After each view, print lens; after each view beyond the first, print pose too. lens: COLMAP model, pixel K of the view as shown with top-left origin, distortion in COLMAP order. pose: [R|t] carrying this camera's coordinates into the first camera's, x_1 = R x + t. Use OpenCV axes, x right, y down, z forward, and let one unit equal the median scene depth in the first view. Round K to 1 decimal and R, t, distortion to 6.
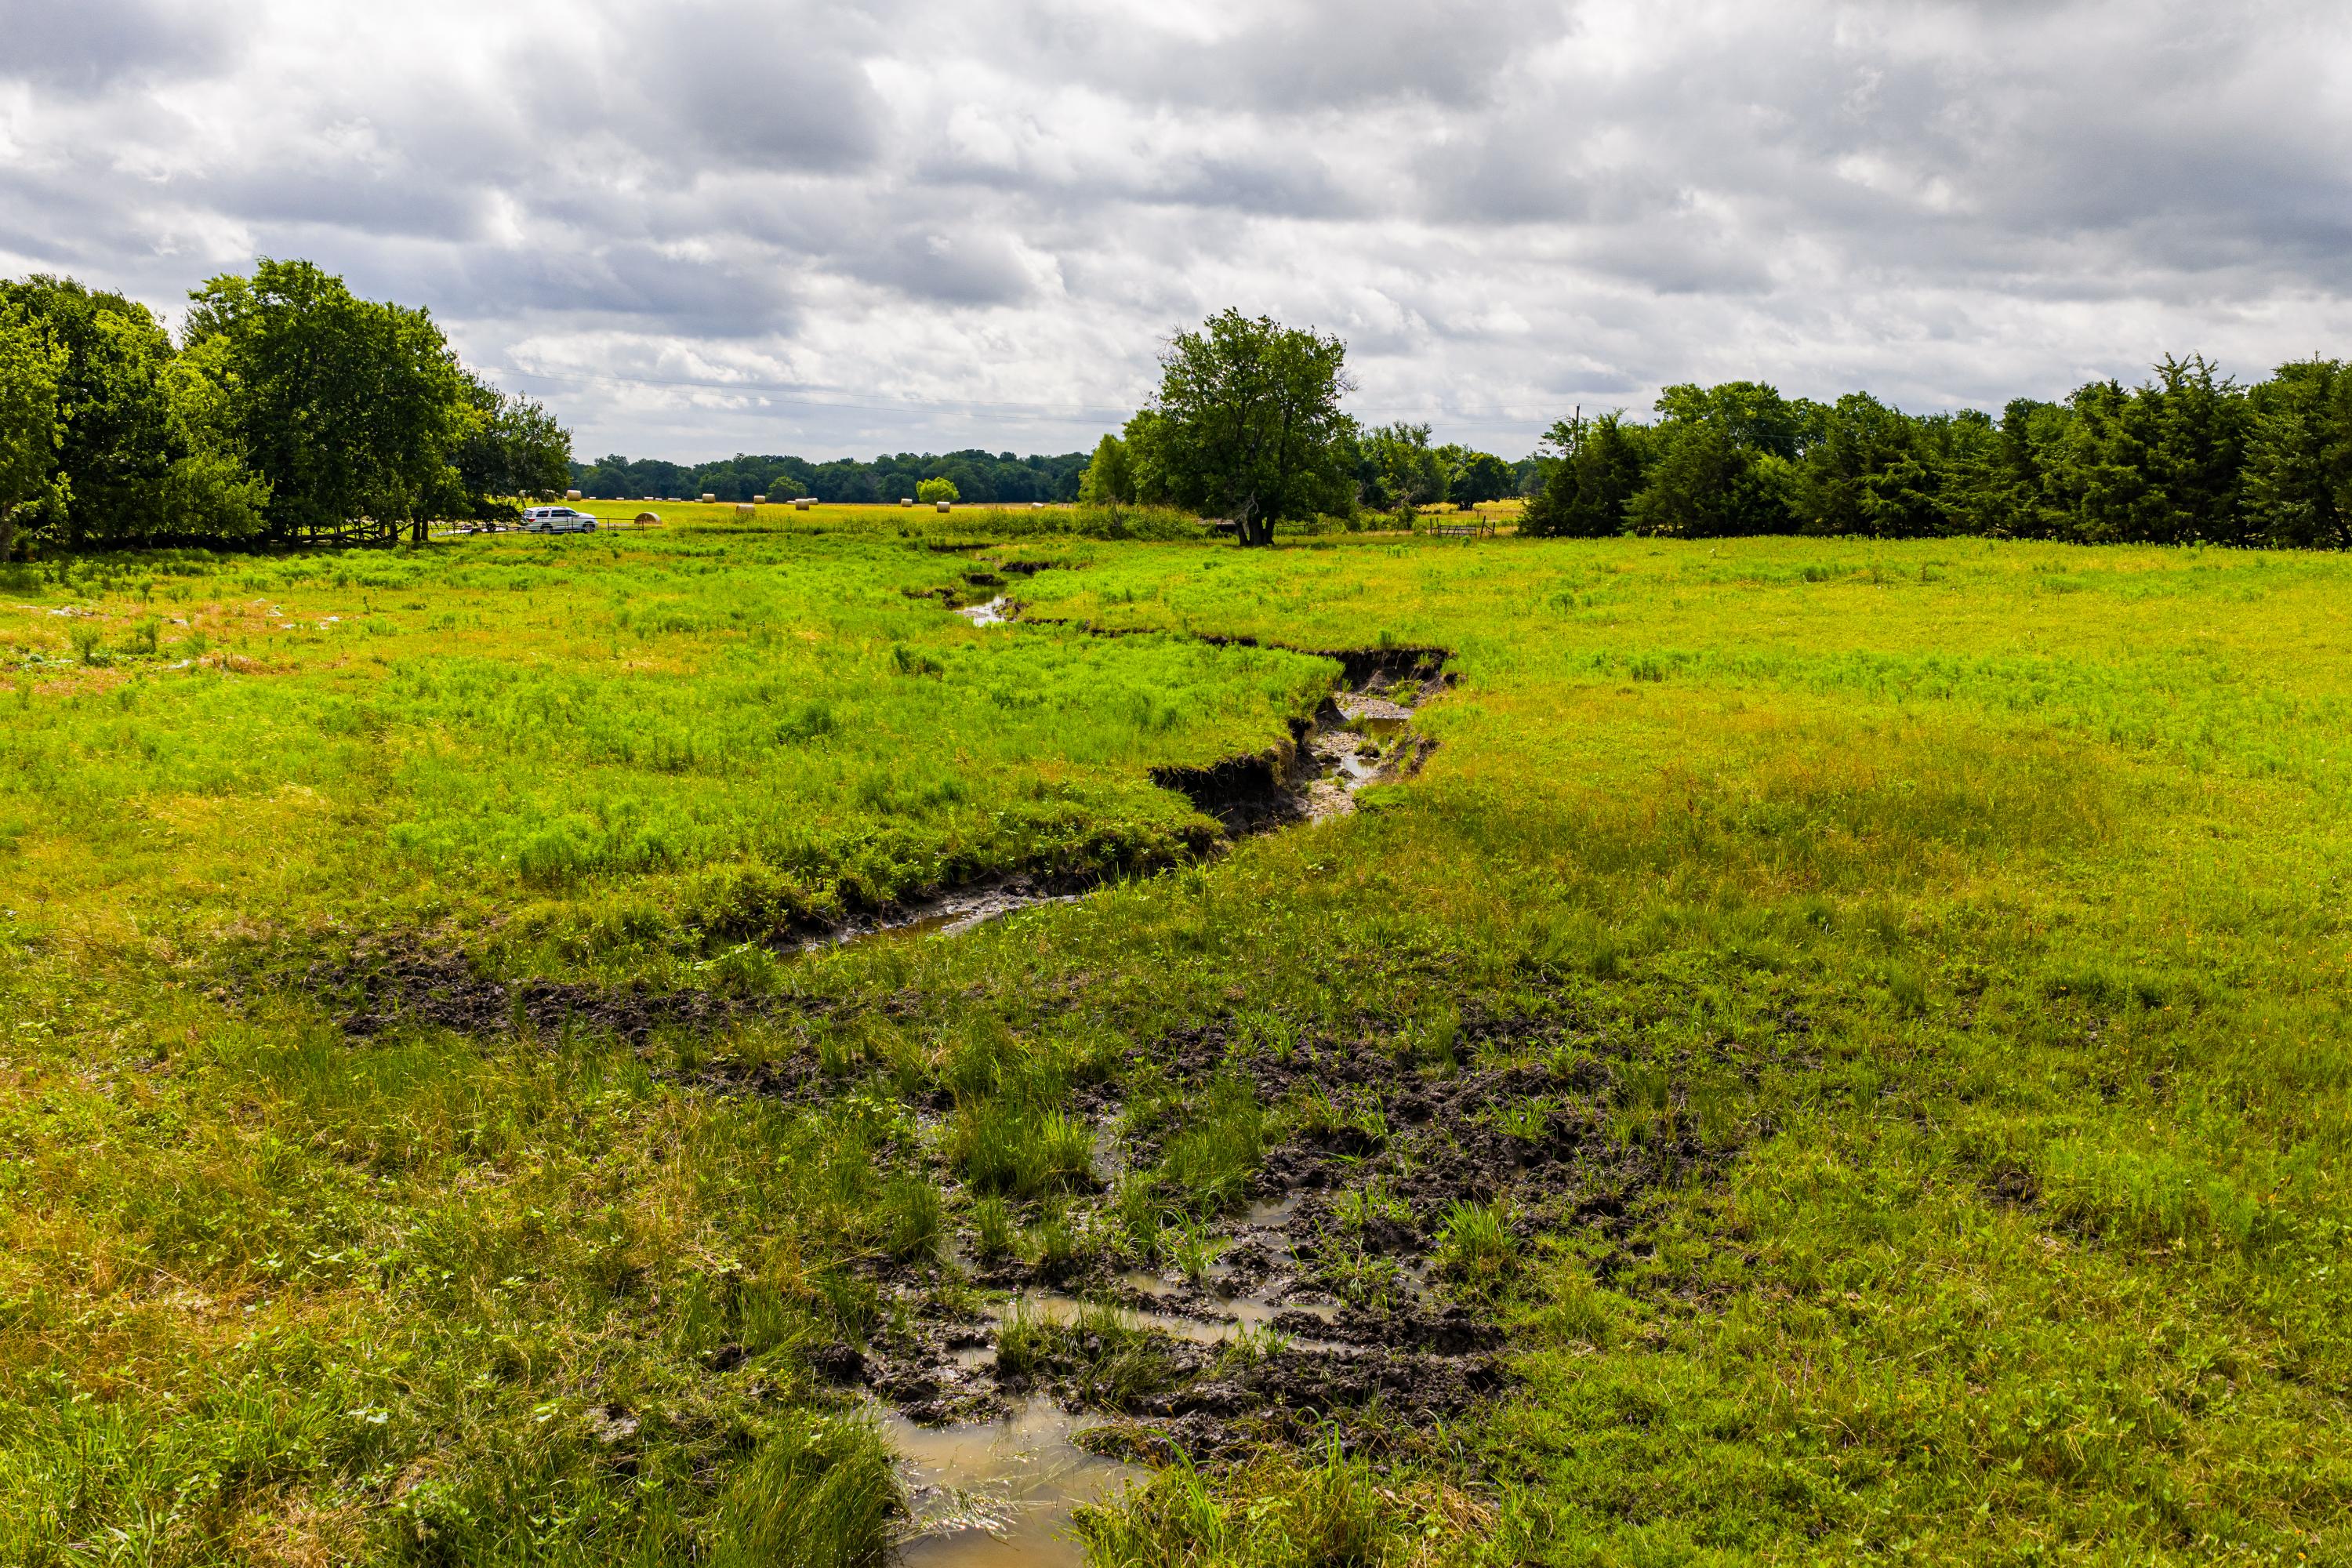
lens RADIAL K [[1953.9, 0, 1182.7], [0, 1953.9, 792.5], [0, 0, 1]] dist [0.010929, -0.015593]
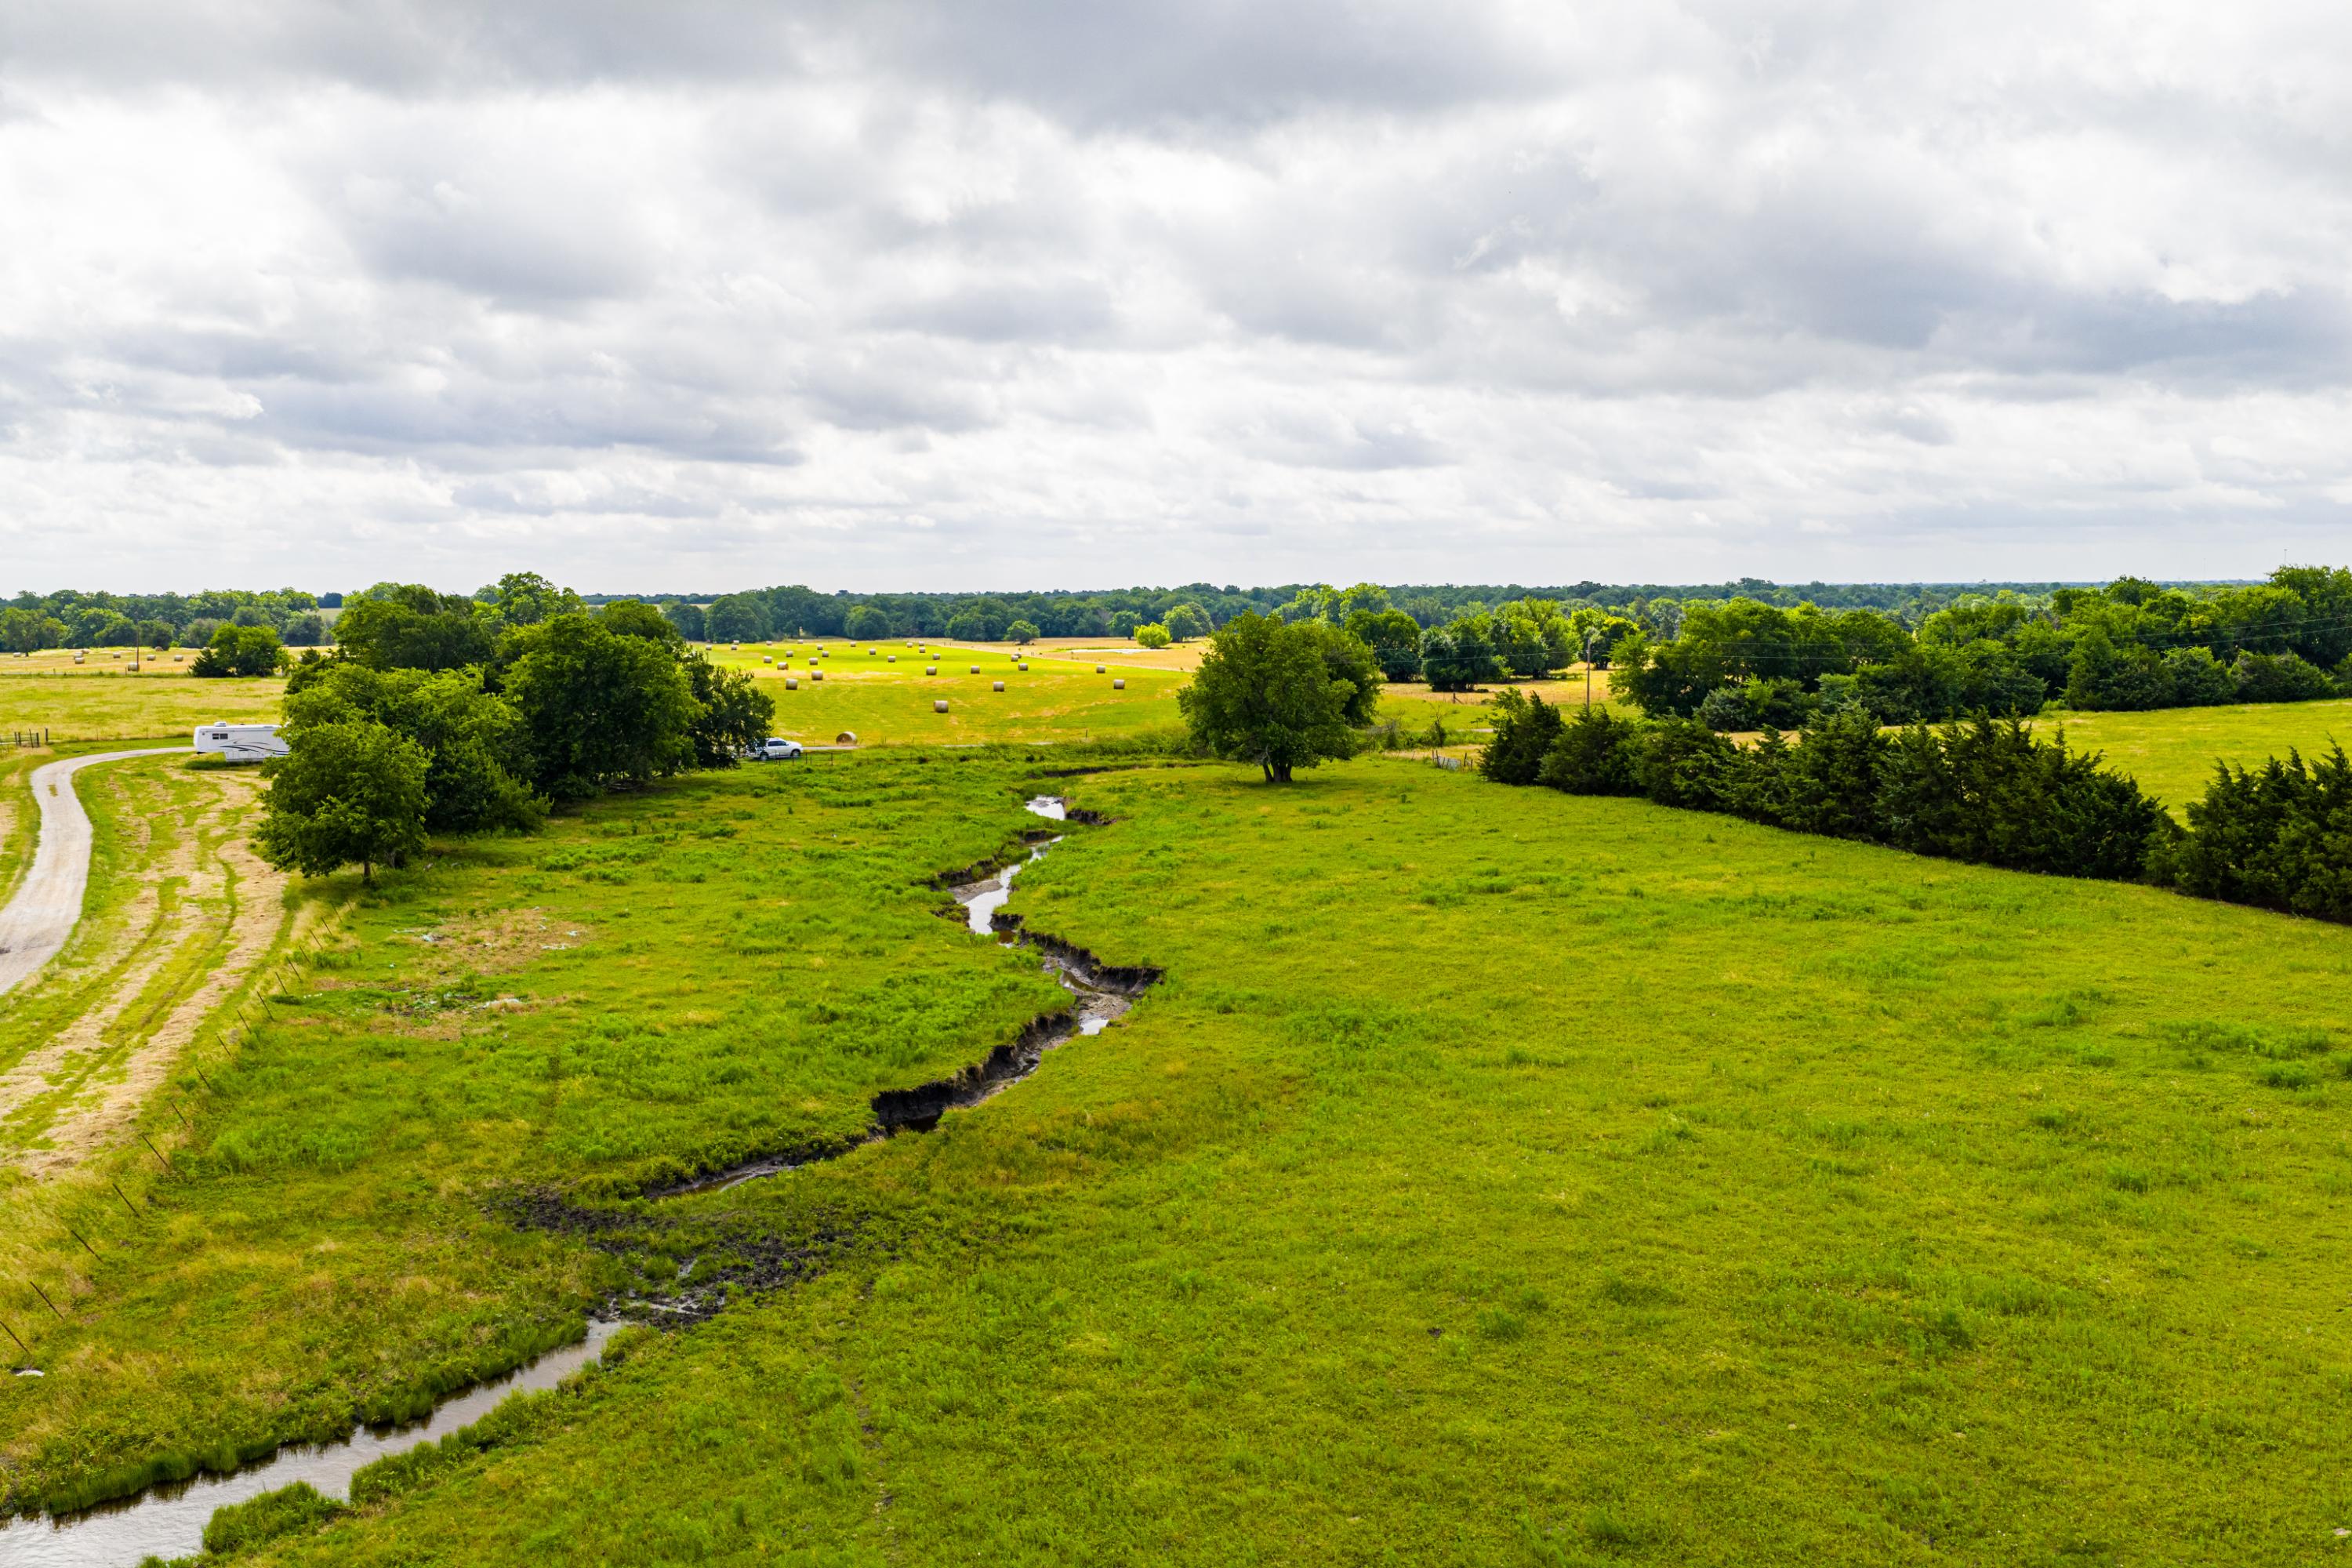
lens RADIAL K [[1953.9, 0, 1172.1], [0, 1953.9, 775.3], [0, 0, 1]] dist [0.010929, -0.015593]
pose [[0.989441, -0.003060, -0.144904, 0.913209], [-0.004472, 0.998657, -0.051625, -0.372898], [0.144868, 0.051728, 0.988098, -1.714677]]
